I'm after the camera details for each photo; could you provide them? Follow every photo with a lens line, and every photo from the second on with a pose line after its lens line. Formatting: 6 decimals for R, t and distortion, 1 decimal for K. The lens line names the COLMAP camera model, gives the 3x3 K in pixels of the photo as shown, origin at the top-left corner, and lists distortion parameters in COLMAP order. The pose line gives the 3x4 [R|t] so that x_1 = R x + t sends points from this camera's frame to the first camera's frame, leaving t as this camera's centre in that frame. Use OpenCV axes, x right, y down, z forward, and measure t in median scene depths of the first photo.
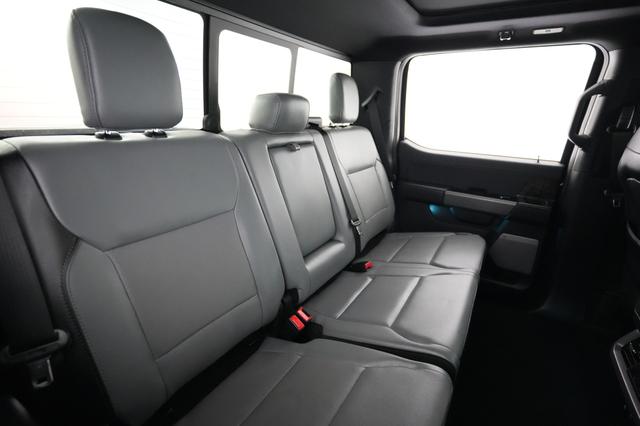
lens RADIAL K [[304.6, 0, 320.0], [0, 304.6, 213.0], [0, 0, 1]] dist [0.000706, 0.000516]
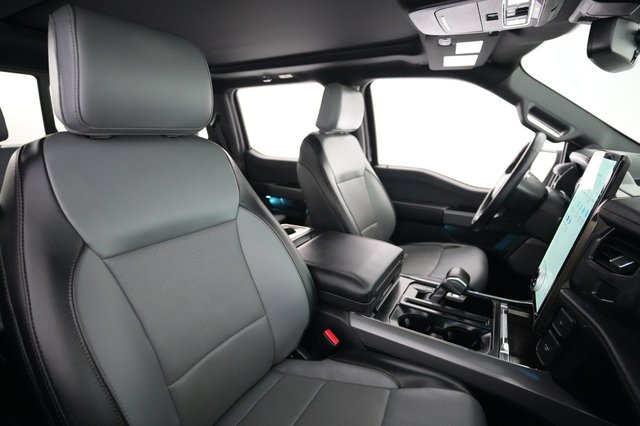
lens RADIAL K [[316.0, 0, 320.0], [0, 316.0, 213.0], [0, 0, 1]] dist [0.000082, 0.000073]
pose [[0.997195, 0.013933, -0.073538, 0.327043], [-0.019033, 0.997427, -0.069123, 0.062600], [0.072386, 0.070329, 0.994894, -0.165555]]
